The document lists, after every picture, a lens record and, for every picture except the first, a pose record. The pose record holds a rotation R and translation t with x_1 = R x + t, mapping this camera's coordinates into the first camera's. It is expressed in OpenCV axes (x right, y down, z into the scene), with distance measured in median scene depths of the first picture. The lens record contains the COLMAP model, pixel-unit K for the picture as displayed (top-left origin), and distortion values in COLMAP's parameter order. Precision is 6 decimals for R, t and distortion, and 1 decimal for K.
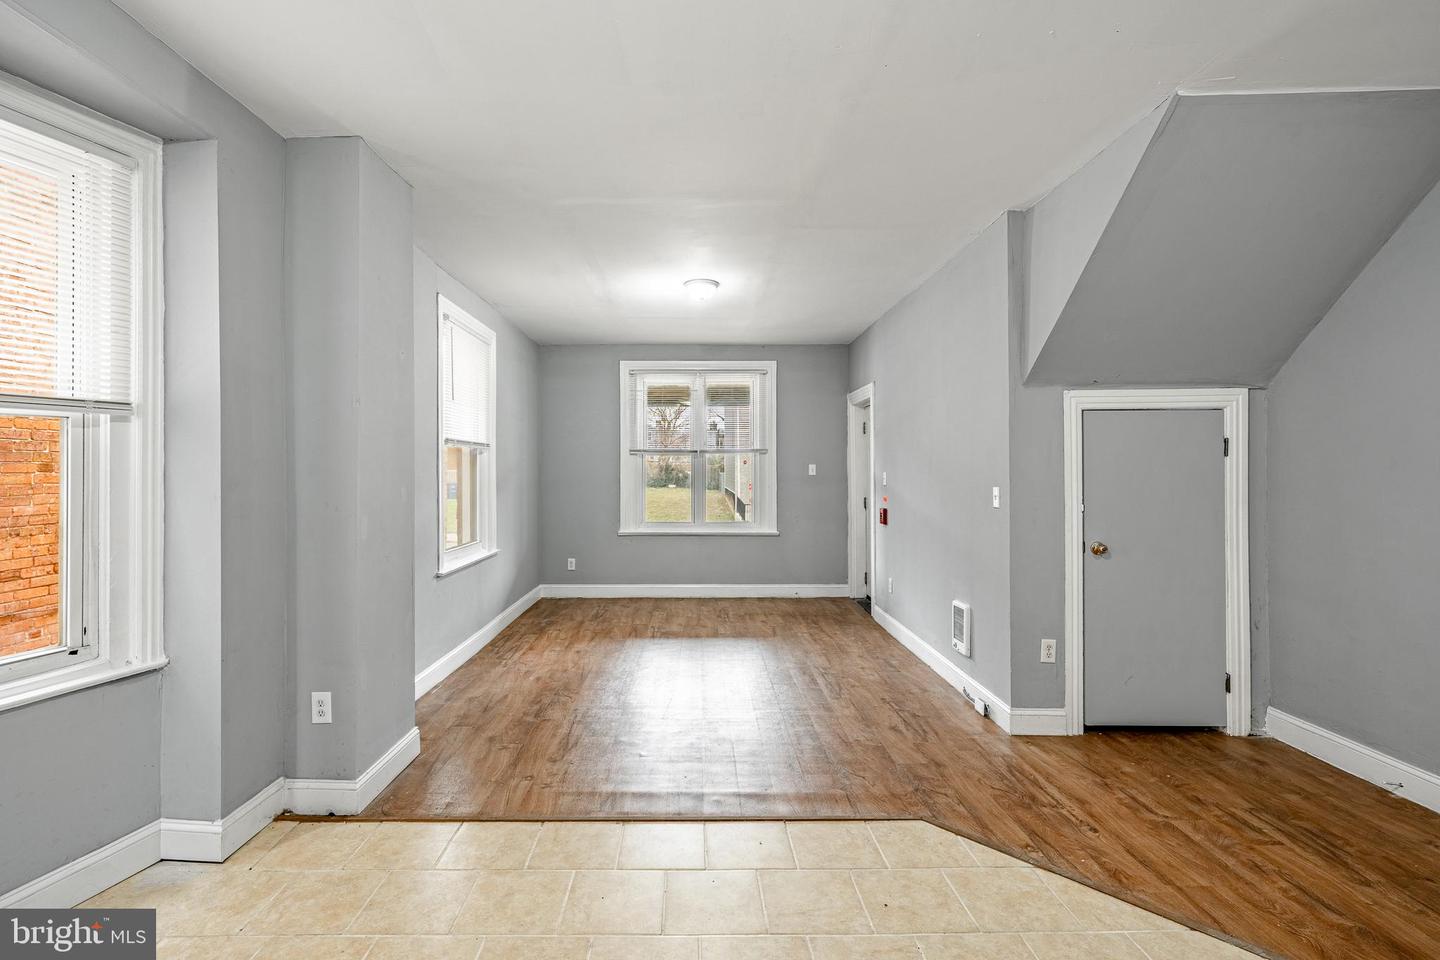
lens RADIAL K [[670.2, 0, 707.3], [0, 670.2, 474.4], [0, 0, 1]] dist [0.004500, 0.000202]
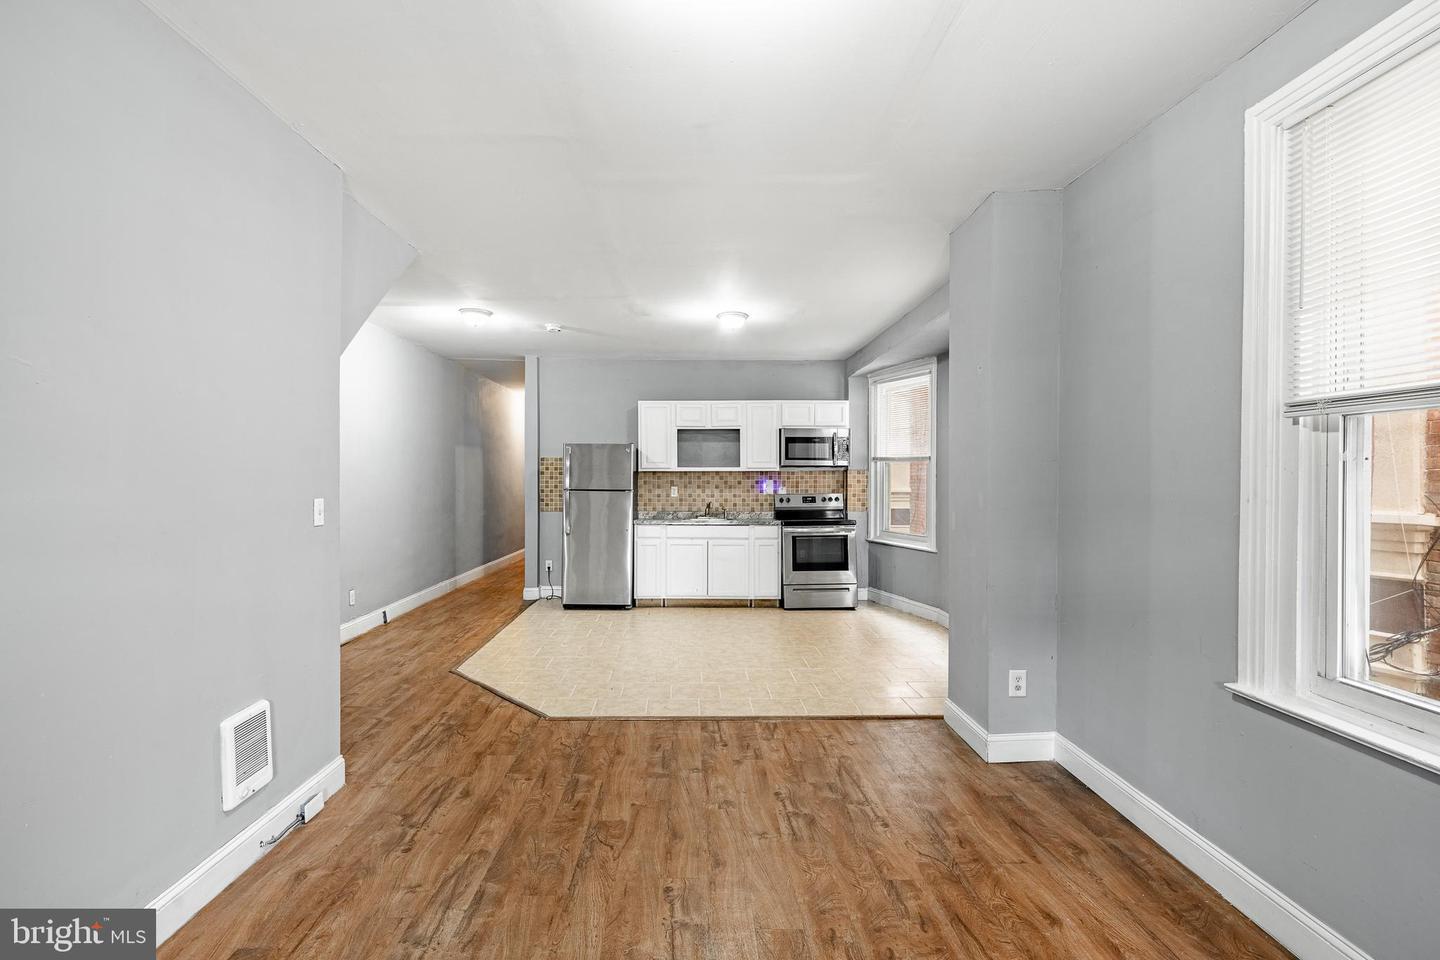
lens RADIAL K [[689.6, 0, 686.5], [0, 689.6, 482.6], [0, 0, 1]] dist [-0.000923, 0.000075]
pose [[-0.999674, -0.000964, 0.025510, -0.005760], [-0.000677, 0.999936, 0.011293, -0.005239], [-0.025519, 0.011272, -0.999611, 1.089684]]
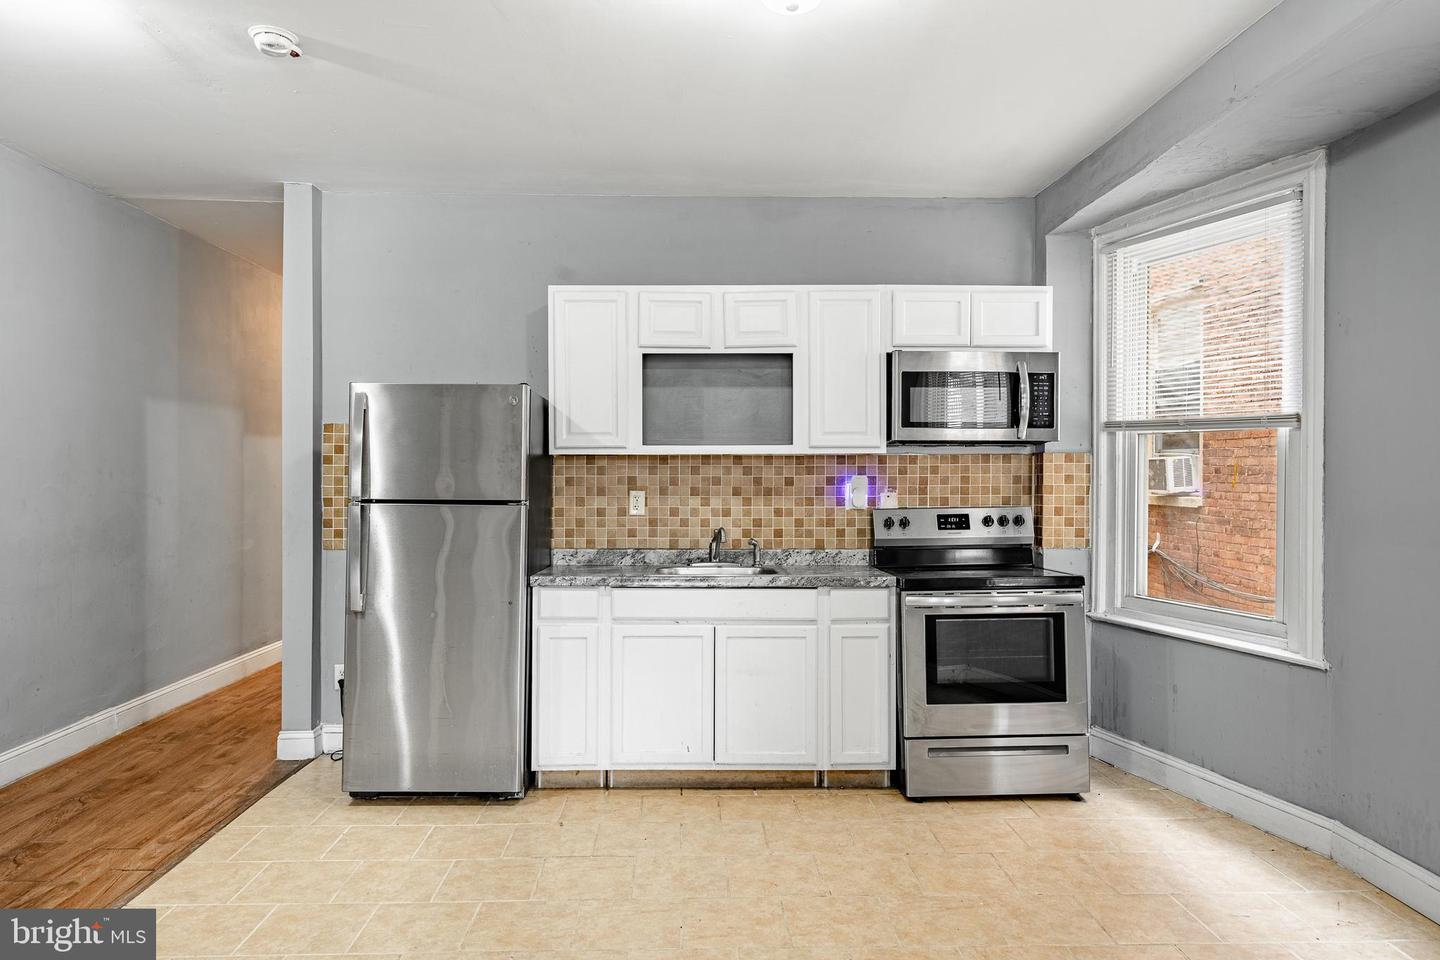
lens RADIAL K [[900.6, 0, 711.8], [0, 900.6, 465.0], [0, 0, 1]] dist [-0.001892, 0.001508]
pose [[-1.000000, -0.000786, 0.000334, -0.007953], [-0.000787, 0.999994, -0.003423, -0.003377], [-0.000332, -0.003423, -0.999994, 0.790077]]
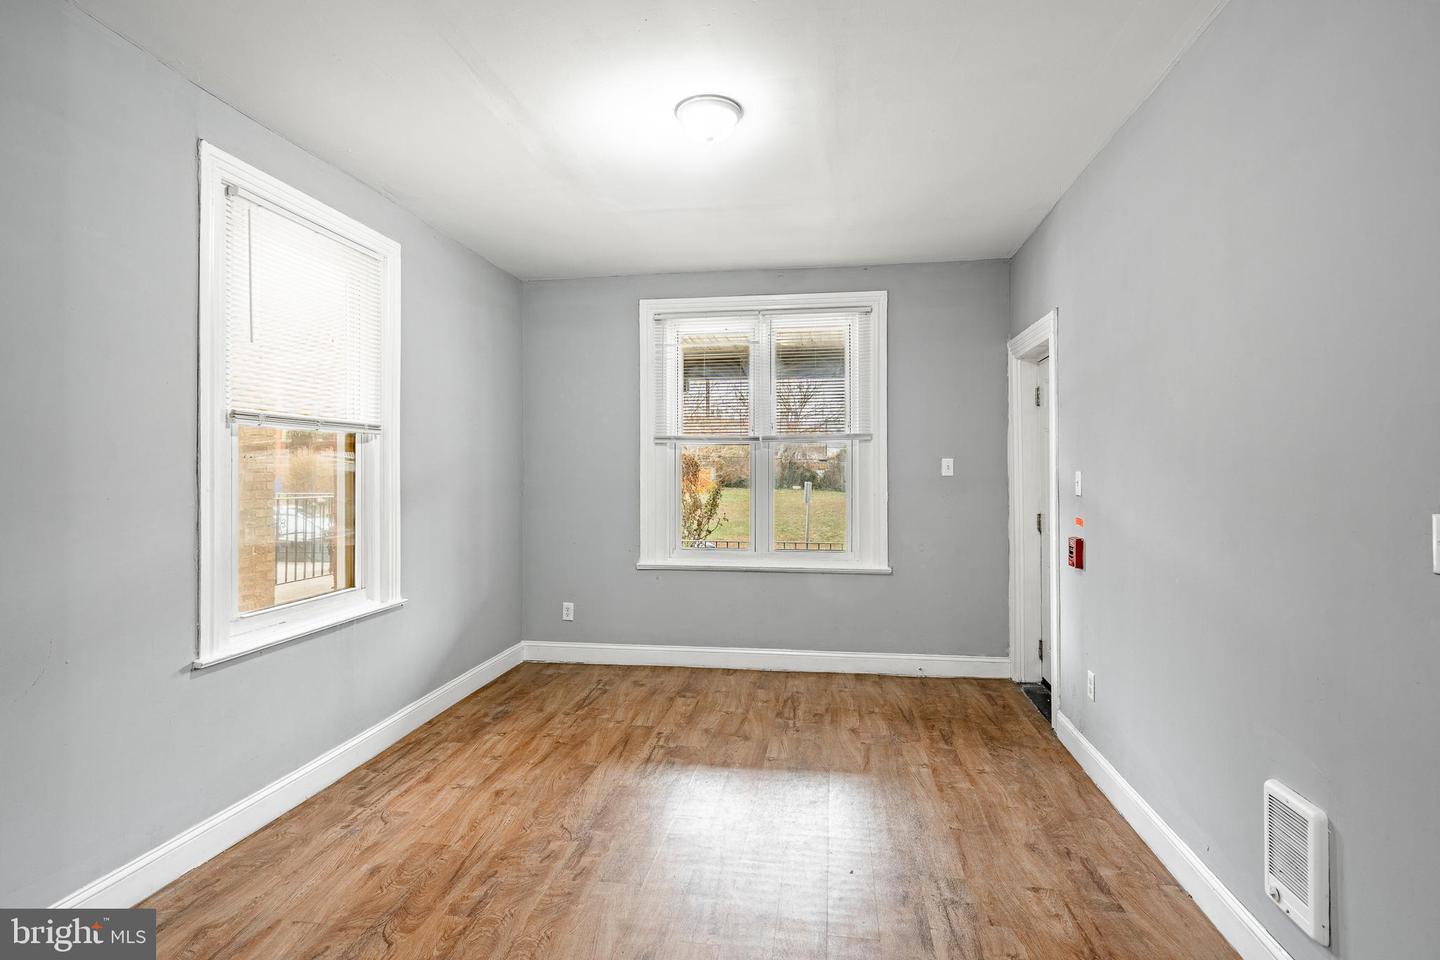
lens RADIAL K [[760.2, 0, 714.1], [0, 760.2, 474.3], [0, 0, 1]] dist [0.003745, 0.000436]
pose [[0.985458, -0.000652, -0.169916, 0.078118], [0.000900, 0.999999, 0.001385, -0.001856], [0.169914, -0.001517, 0.985458, 0.340255]]
